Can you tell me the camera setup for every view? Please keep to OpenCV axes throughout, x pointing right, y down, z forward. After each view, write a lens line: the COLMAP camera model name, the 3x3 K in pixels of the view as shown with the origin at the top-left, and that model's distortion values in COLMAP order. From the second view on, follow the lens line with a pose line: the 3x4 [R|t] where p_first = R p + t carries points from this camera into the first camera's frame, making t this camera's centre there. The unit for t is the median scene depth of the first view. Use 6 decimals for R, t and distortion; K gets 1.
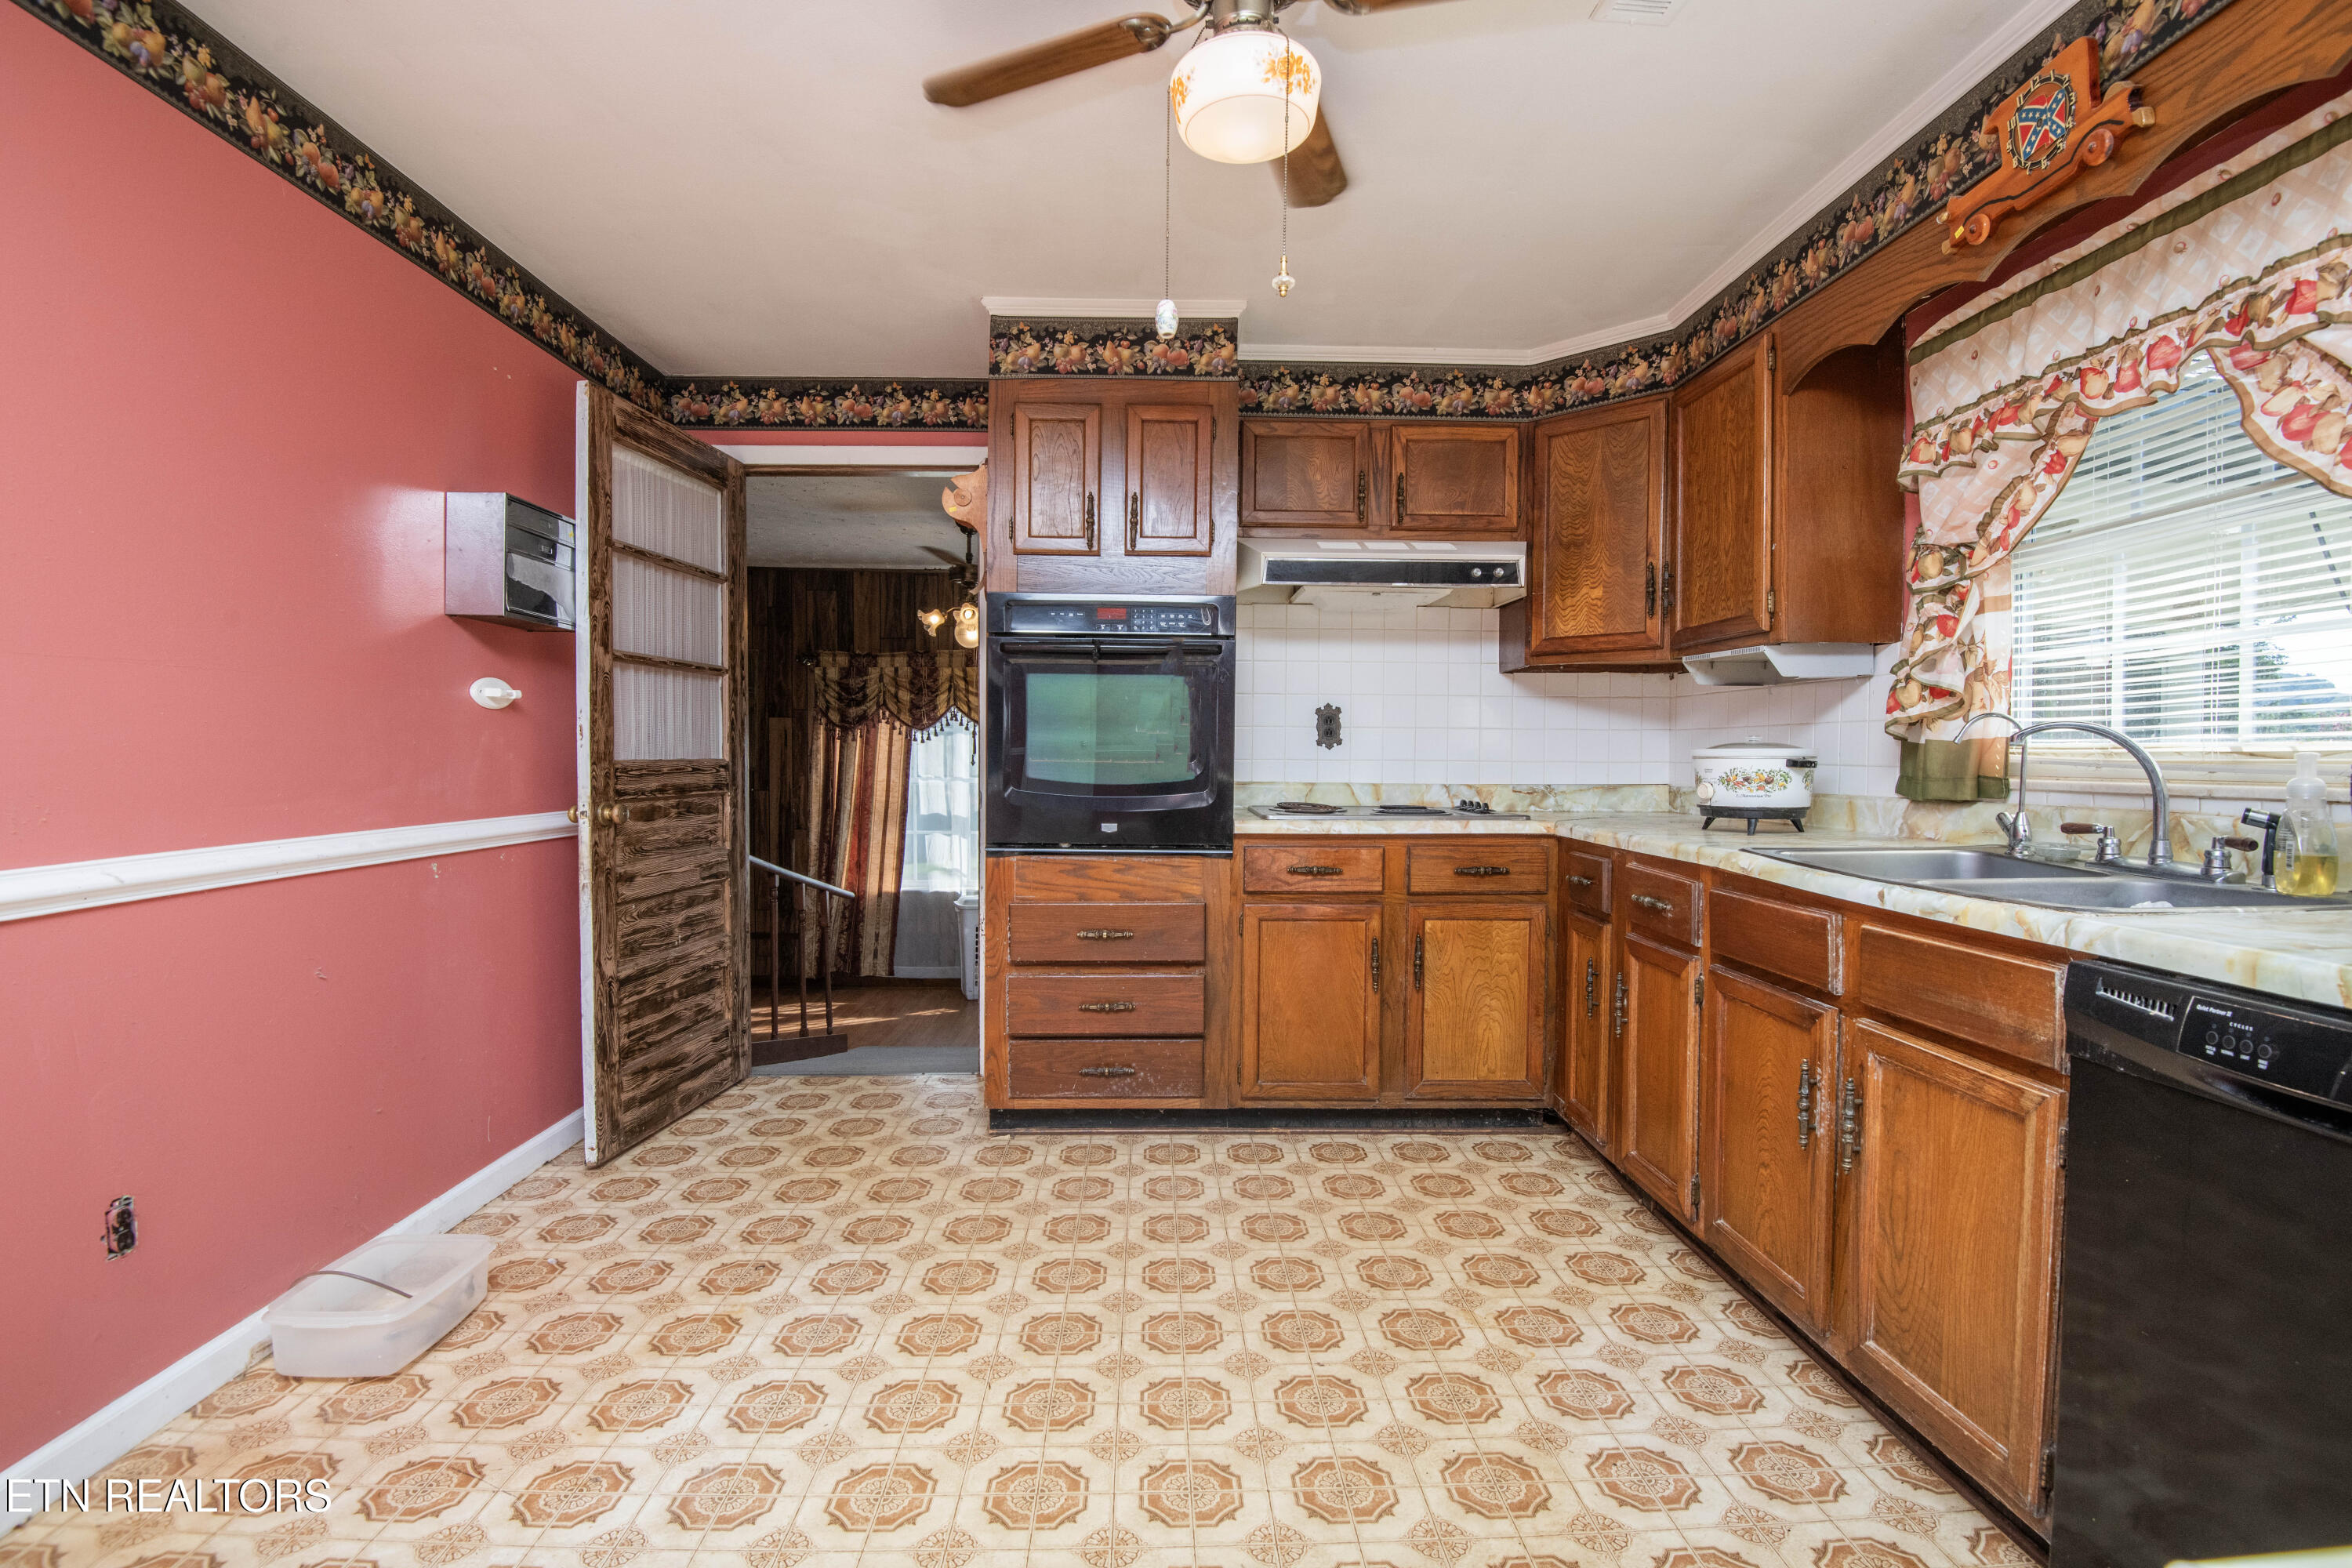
lens RADIAL K [[1088.0, 0, 1185.5], [0, 1088.0, 776.0], [0, 0, 1]] dist [-0.012319, -0.019080]
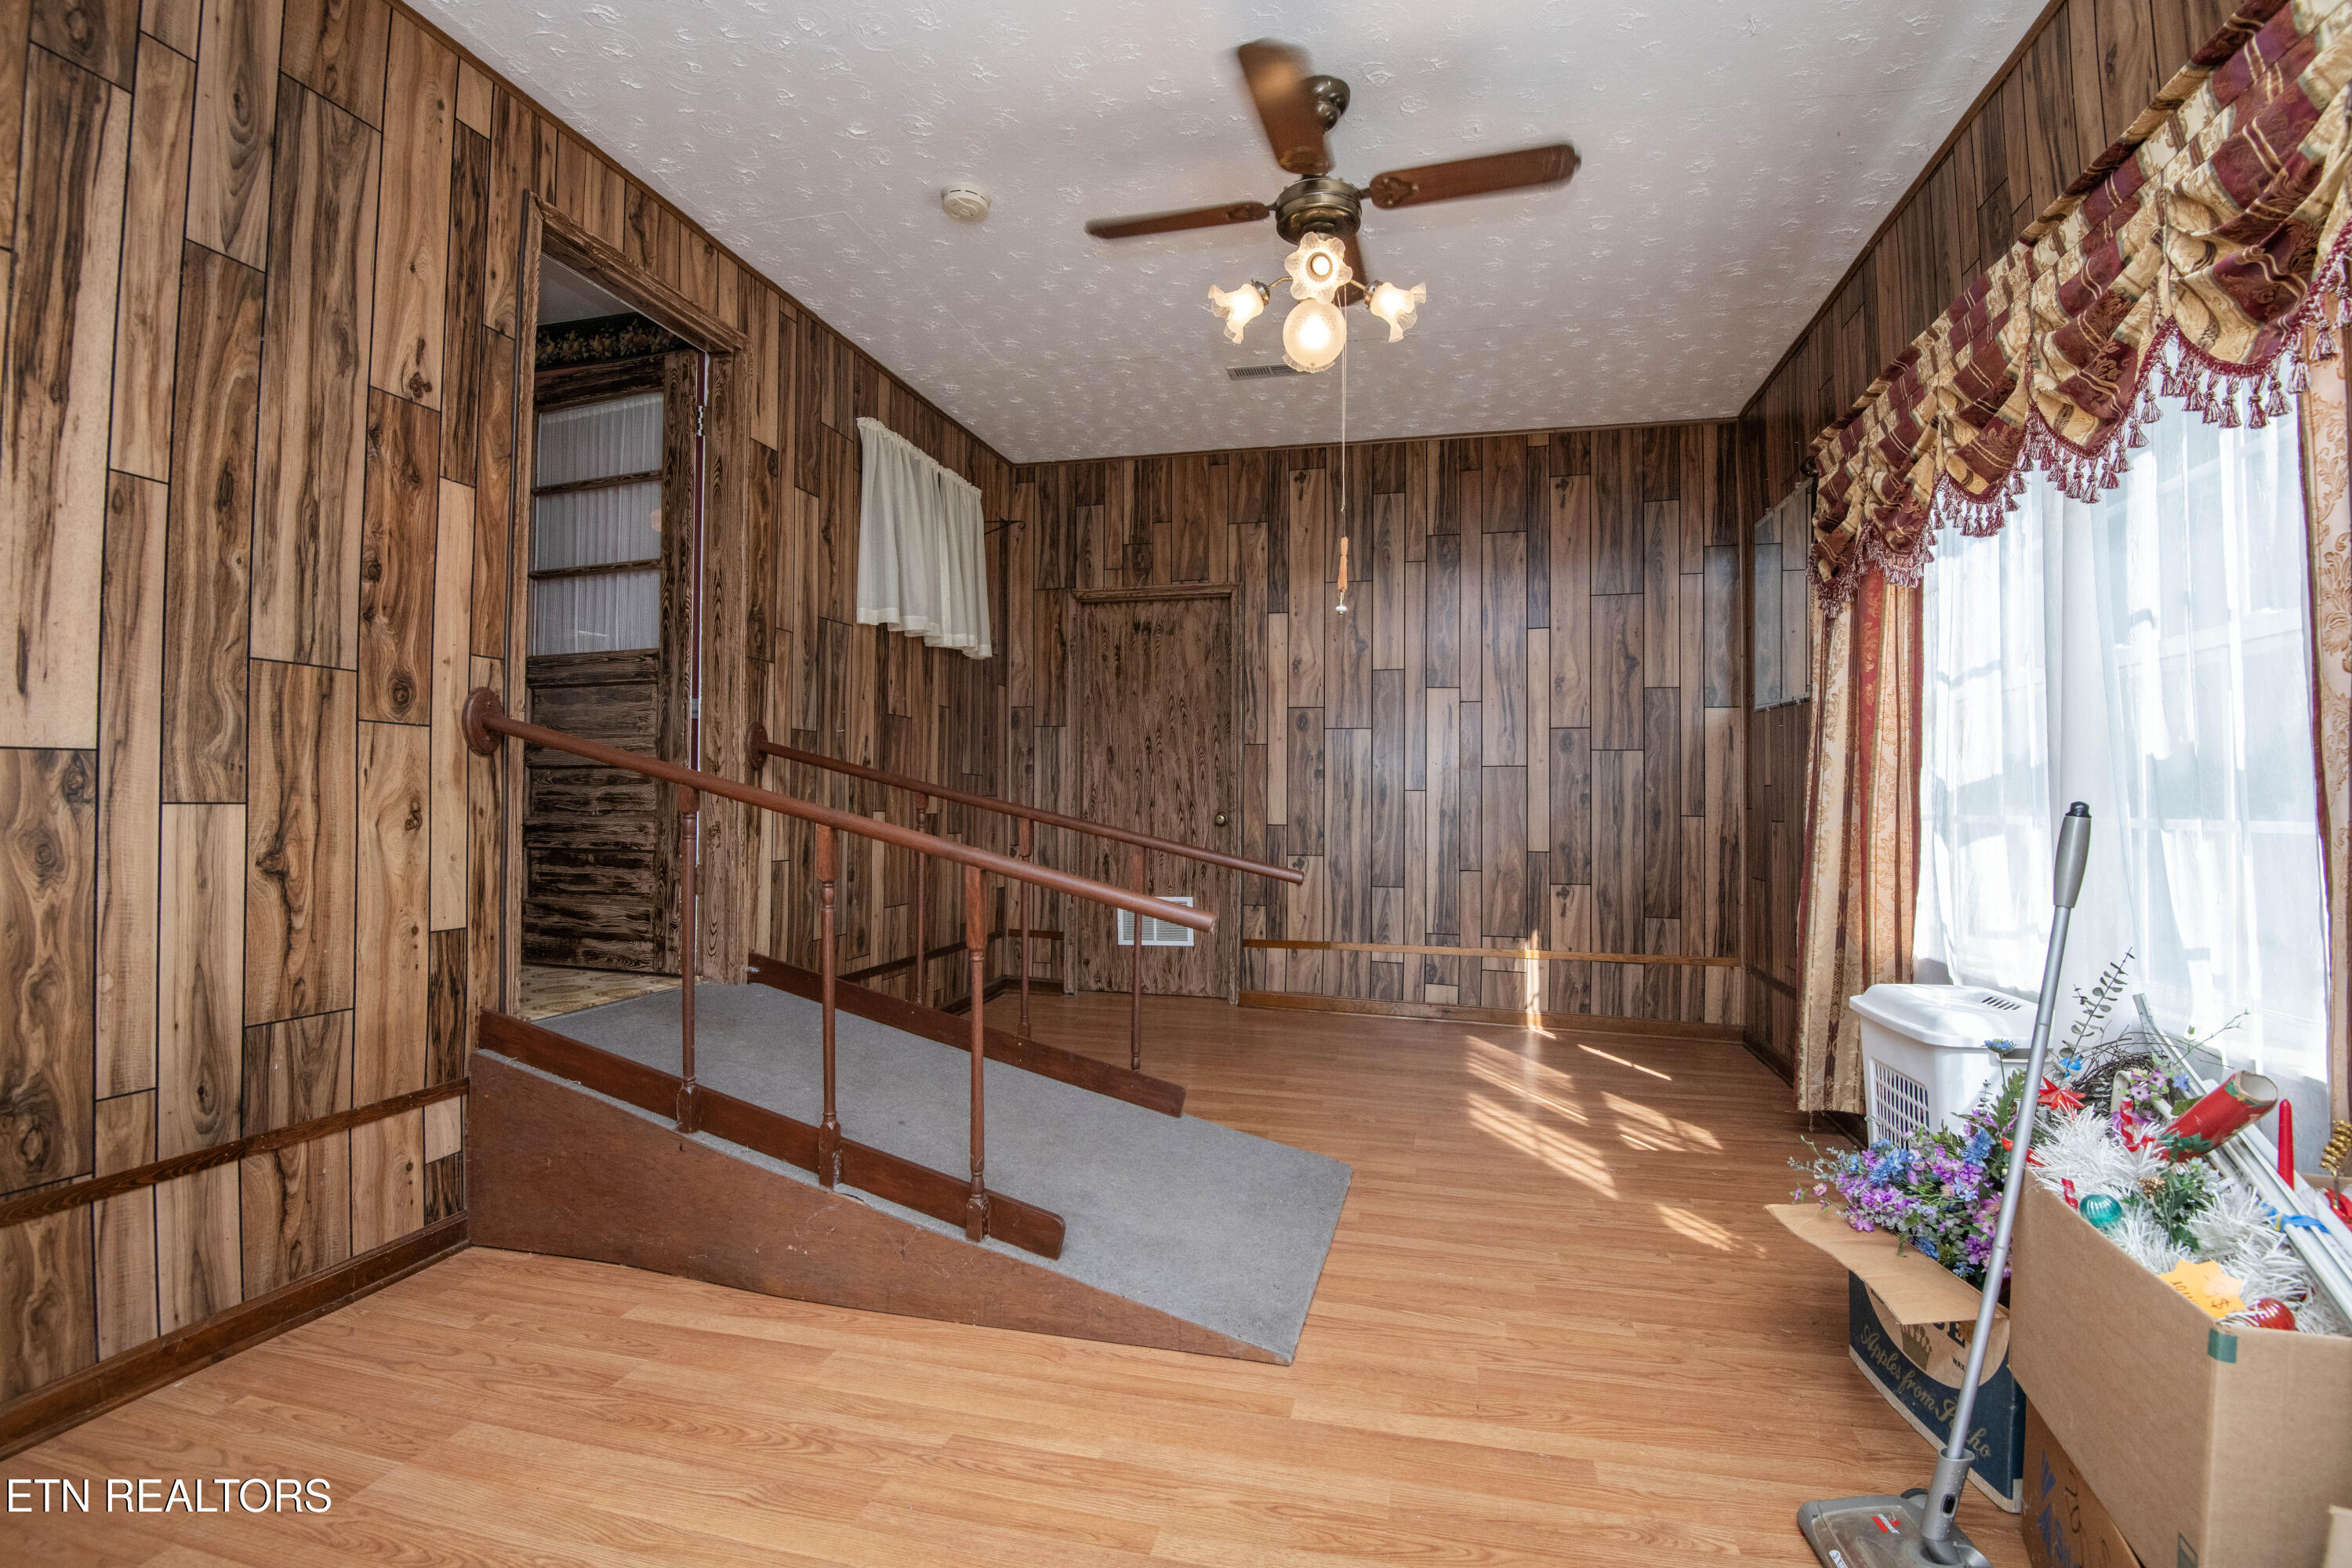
lens RADIAL K [[1088.0, 0, 1185.5], [0, 1088.0, 776.0], [0, 0, 1]] dist [-0.012319, -0.019080]
pose [[-0.305328, -0.009324, -0.952201, 0.423446], [-0.017065, 0.999845, -0.004319, 0.108912], [0.952094, 0.014931, -0.305440, 1.932167]]
